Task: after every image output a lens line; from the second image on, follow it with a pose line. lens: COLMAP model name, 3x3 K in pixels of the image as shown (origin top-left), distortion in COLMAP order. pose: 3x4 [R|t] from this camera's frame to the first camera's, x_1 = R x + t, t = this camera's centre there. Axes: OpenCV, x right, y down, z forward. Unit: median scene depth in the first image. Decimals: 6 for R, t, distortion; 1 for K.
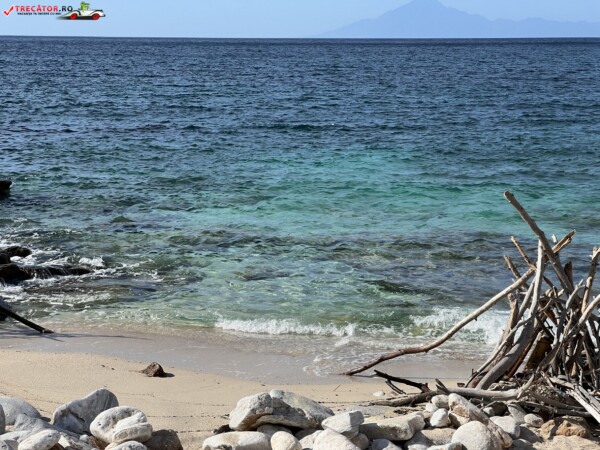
lens RADIAL K [[1367.0, 0, 300.4], [0, 1367.0, 225.4], [0, 0, 1]] dist [0.204570, 0.000000]
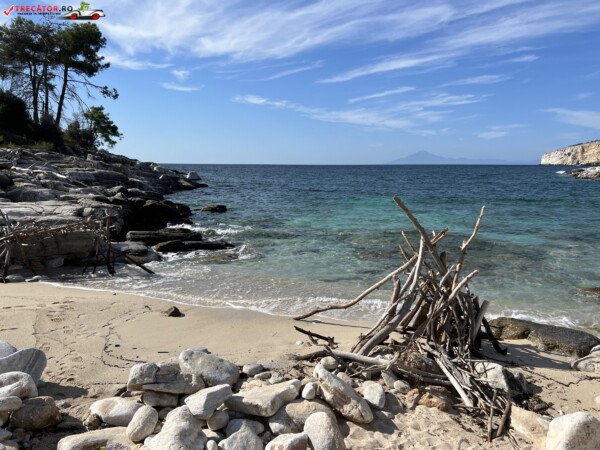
lens RADIAL K [[458.1, 0, 305.5], [0, 458.1, 228.7], [0, 0, 1]] dist [0.053045, -0.053437]
pose [[0.987078, 0.023601, -0.158493, 0.138117], [-0.022807, 0.999717, 0.006826, 0.005063], [0.158610, -0.003123, 0.987336, 0.561323]]
